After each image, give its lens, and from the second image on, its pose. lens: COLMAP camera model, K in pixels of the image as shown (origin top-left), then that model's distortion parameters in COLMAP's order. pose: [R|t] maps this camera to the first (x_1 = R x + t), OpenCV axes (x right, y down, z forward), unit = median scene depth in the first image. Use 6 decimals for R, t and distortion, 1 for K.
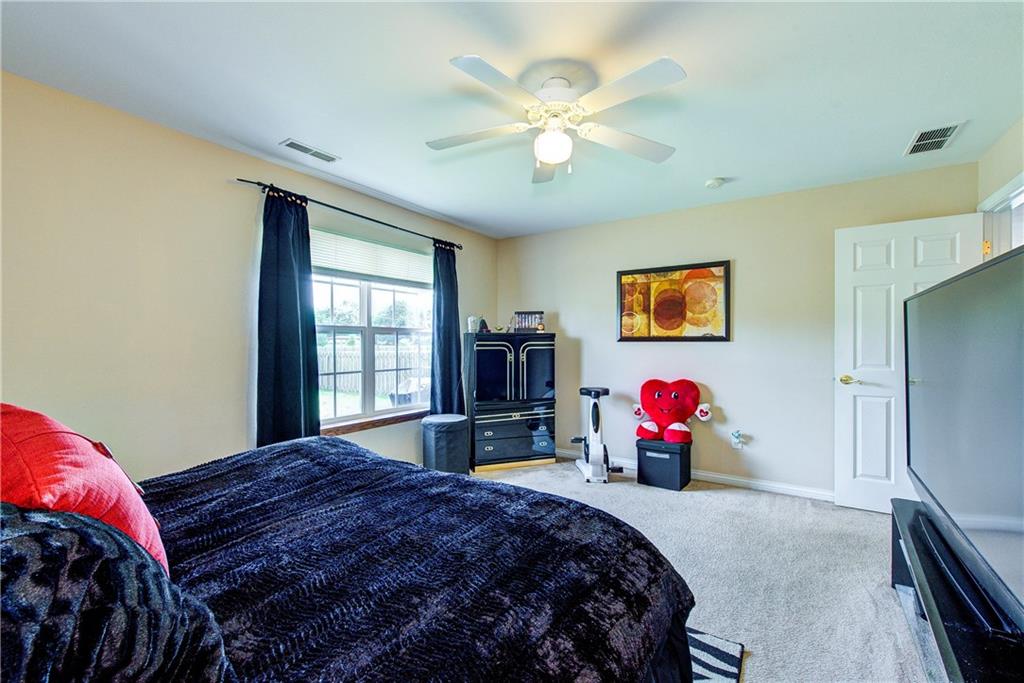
lens RADIAL K [[423.7, 0, 508.8], [0, 423.7, 345.5], [0, 0, 1]] dist [0.000752, -0.000002]
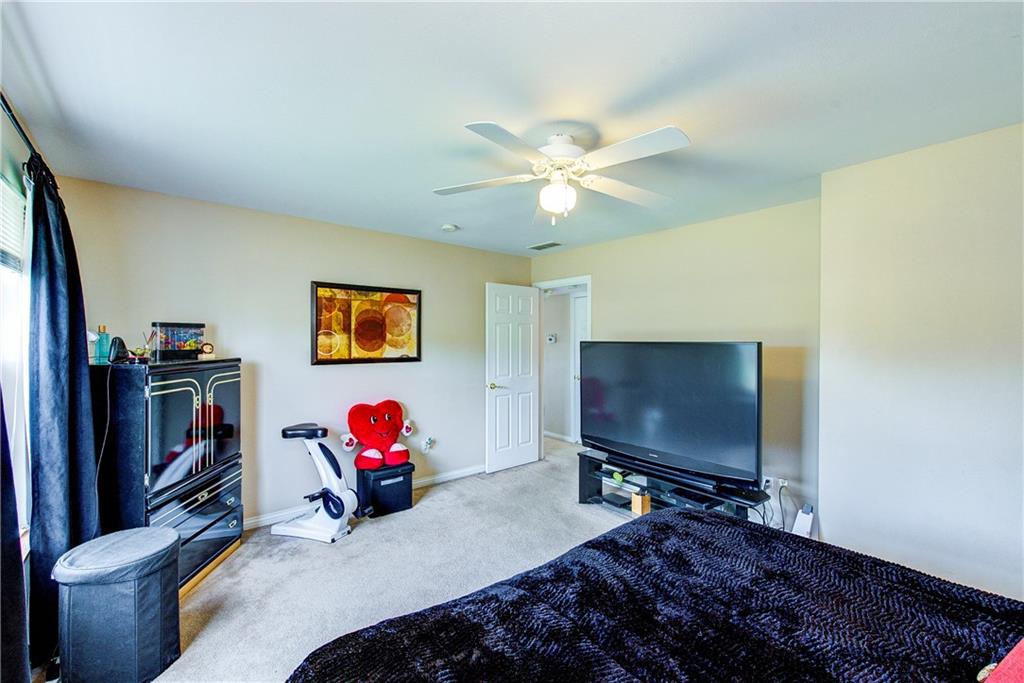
lens RADIAL K [[423.7, 0, 508.8], [0, 423.7, 345.5], [0, 0, 1]] dist [0.000752, -0.000002]
pose [[0.277553, -0.011849, 0.960637, -0.464491], [0.004152, 0.999929, 0.011134, -0.059100], [-0.960701, 0.000899, 0.277583, 0.418747]]
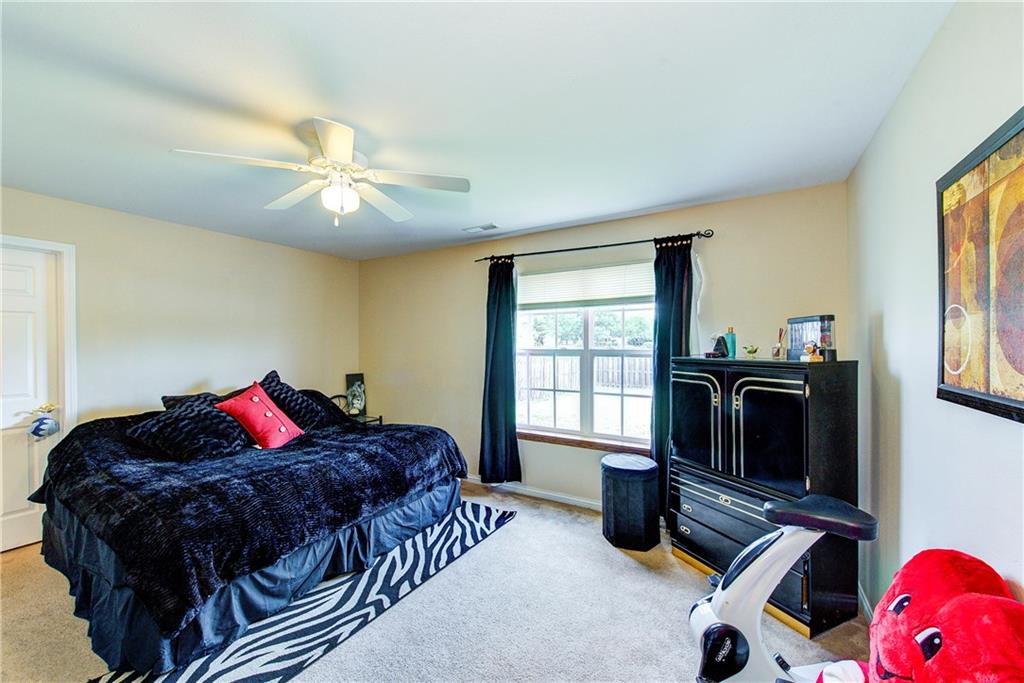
lens RADIAL K [[396.5, 0, 511.7], [0, 396.5, 344.6], [0, 0, 1]] dist [0.001839, -0.000276]
pose [[0.046500, 0.002975, -0.998914, 0.574948], [-0.007659, 0.999967, 0.002622, -0.051792], [0.998889, 0.007529, 0.046521, 0.700708]]
